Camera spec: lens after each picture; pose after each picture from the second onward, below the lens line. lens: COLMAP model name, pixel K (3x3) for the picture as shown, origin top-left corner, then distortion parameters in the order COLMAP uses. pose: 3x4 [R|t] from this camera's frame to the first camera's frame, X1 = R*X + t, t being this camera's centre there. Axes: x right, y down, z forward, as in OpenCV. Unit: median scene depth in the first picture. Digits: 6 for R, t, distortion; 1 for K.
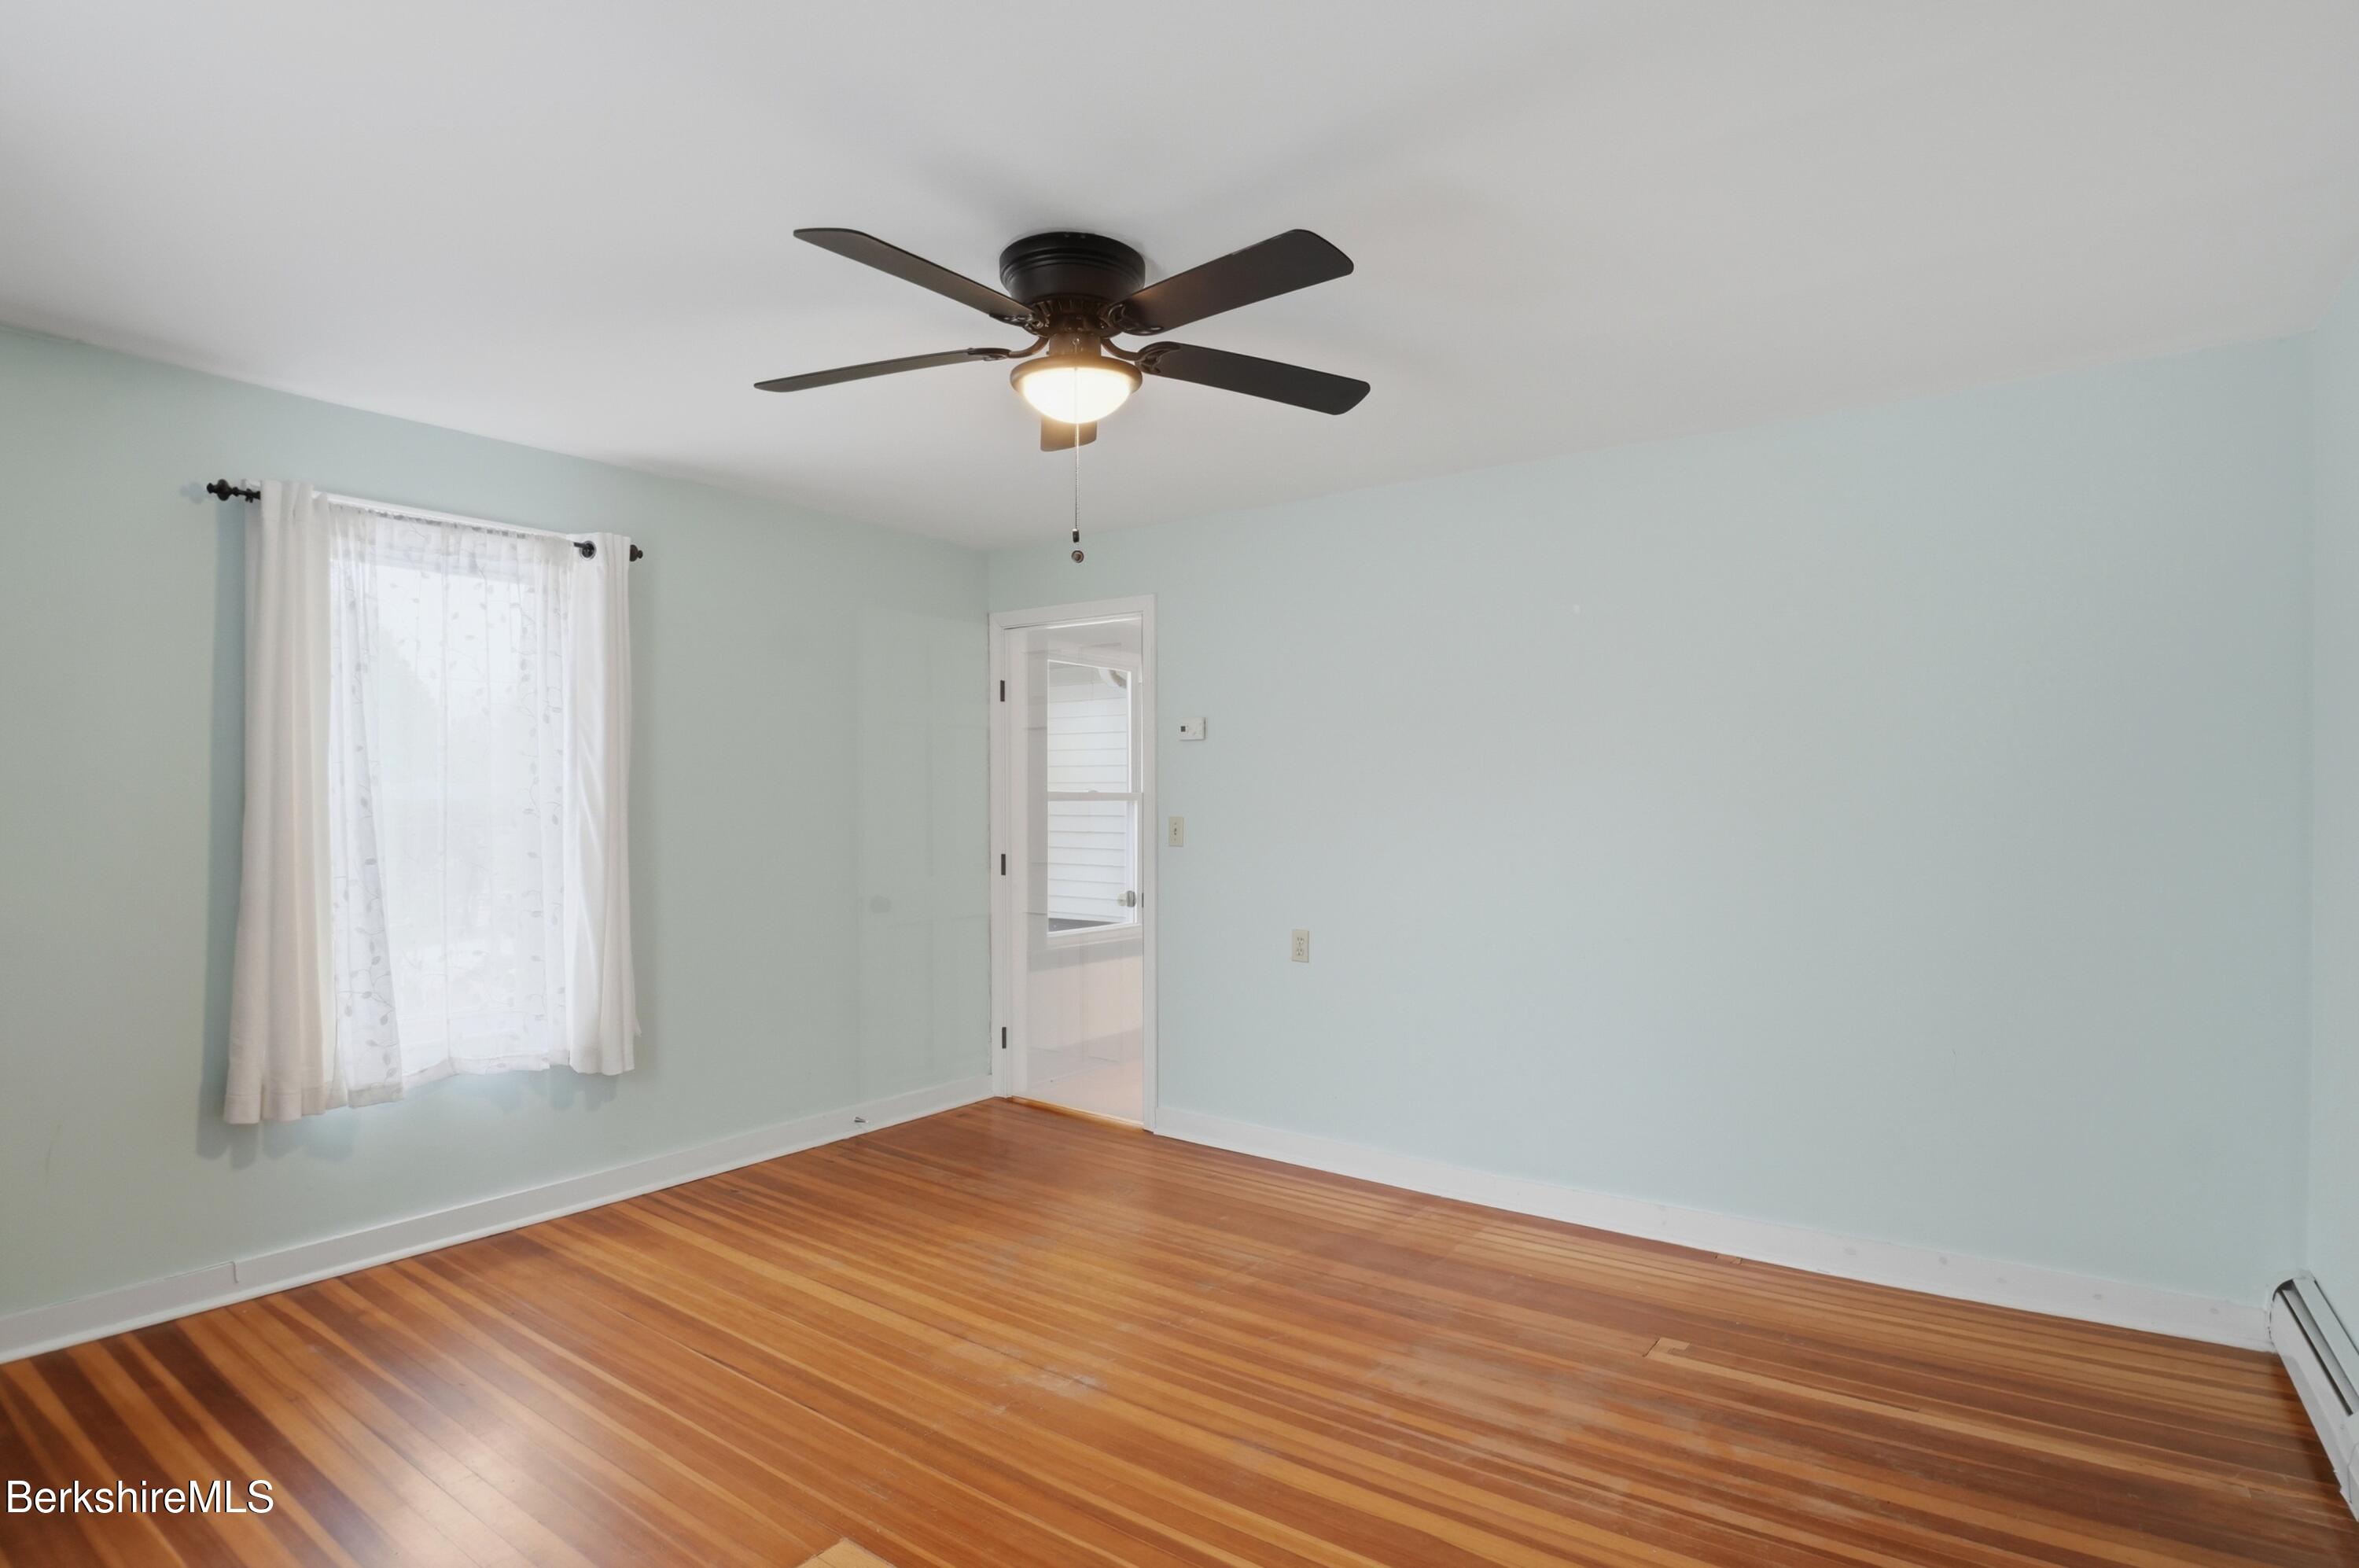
lens RADIAL K [[1203.2, 0, 1210.8], [0, 1203.2, 772.5], [0, 0, 1]] dist [-0.021769, -0.001490]
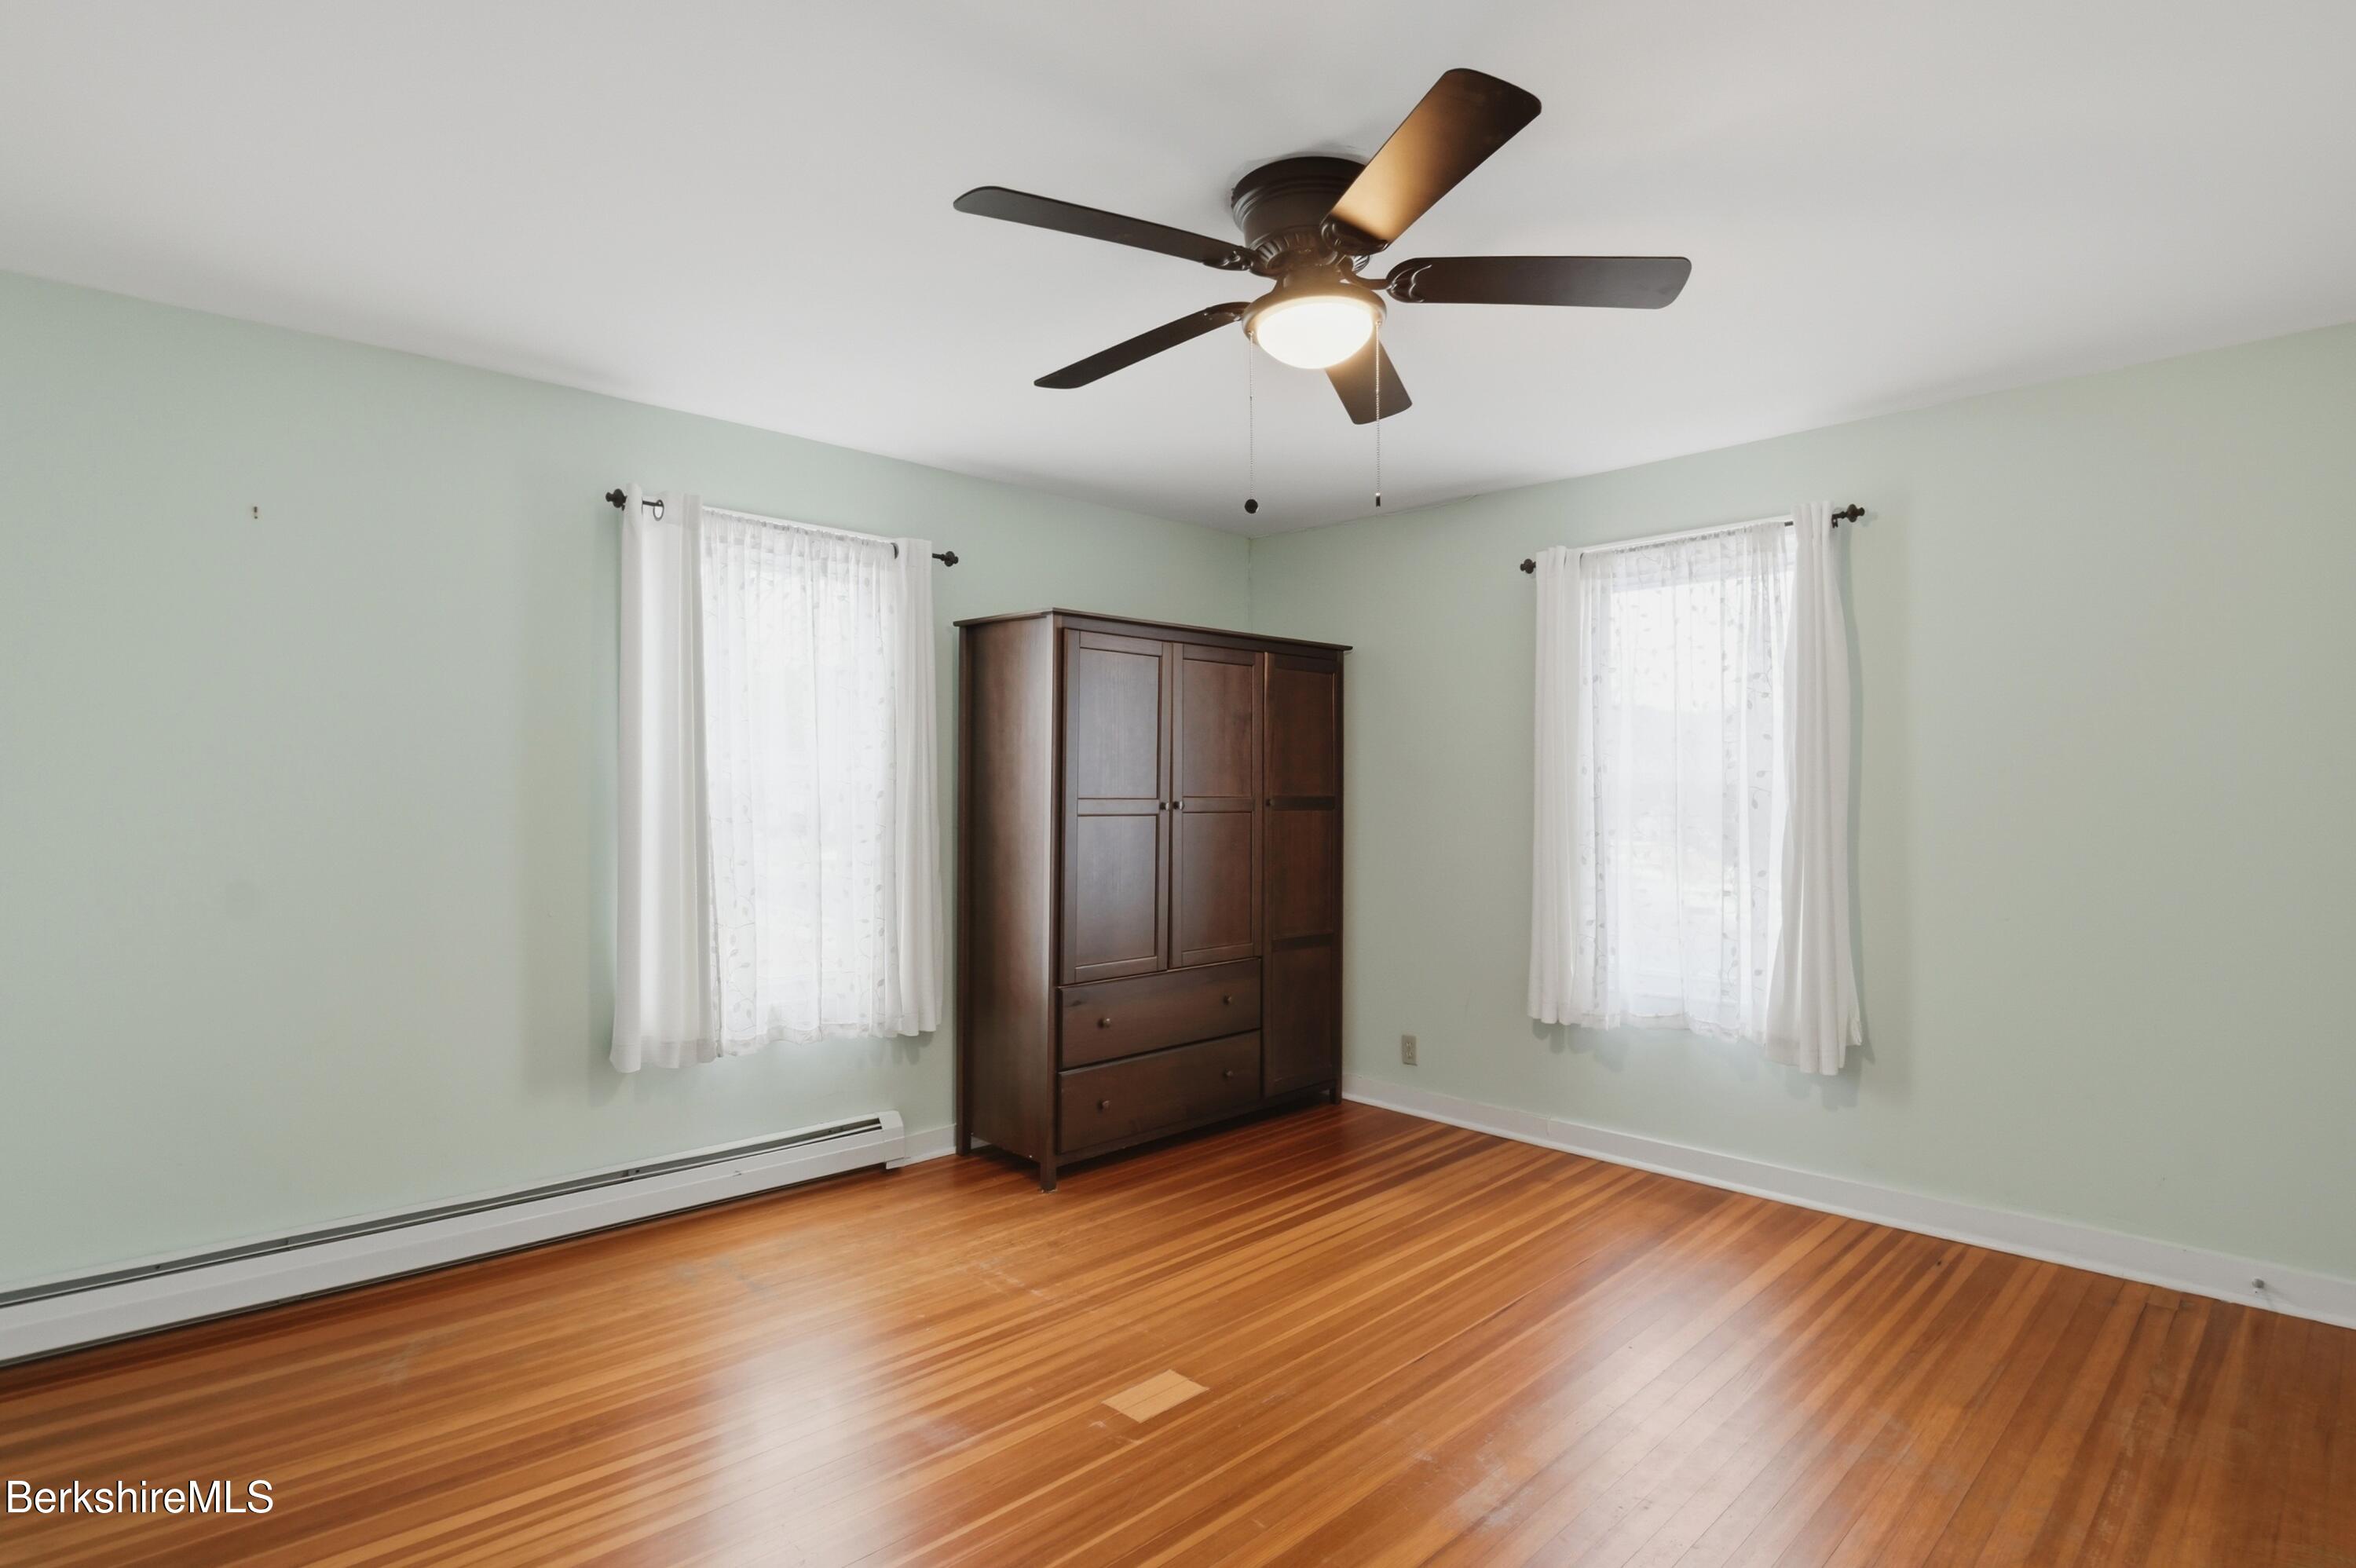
lens RADIAL K [[1201.5, 0, 1209.3], [0, 1201.5, 772.6], [0, 0, 1]] dist [-0.021769, -0.001490]
pose [[-0.165773, -0.014262, -0.986061, 0.551116], [0.022208, 0.999588, -0.018191, 0.022259], [0.985914, -0.024914, -0.165388, 0.741231]]
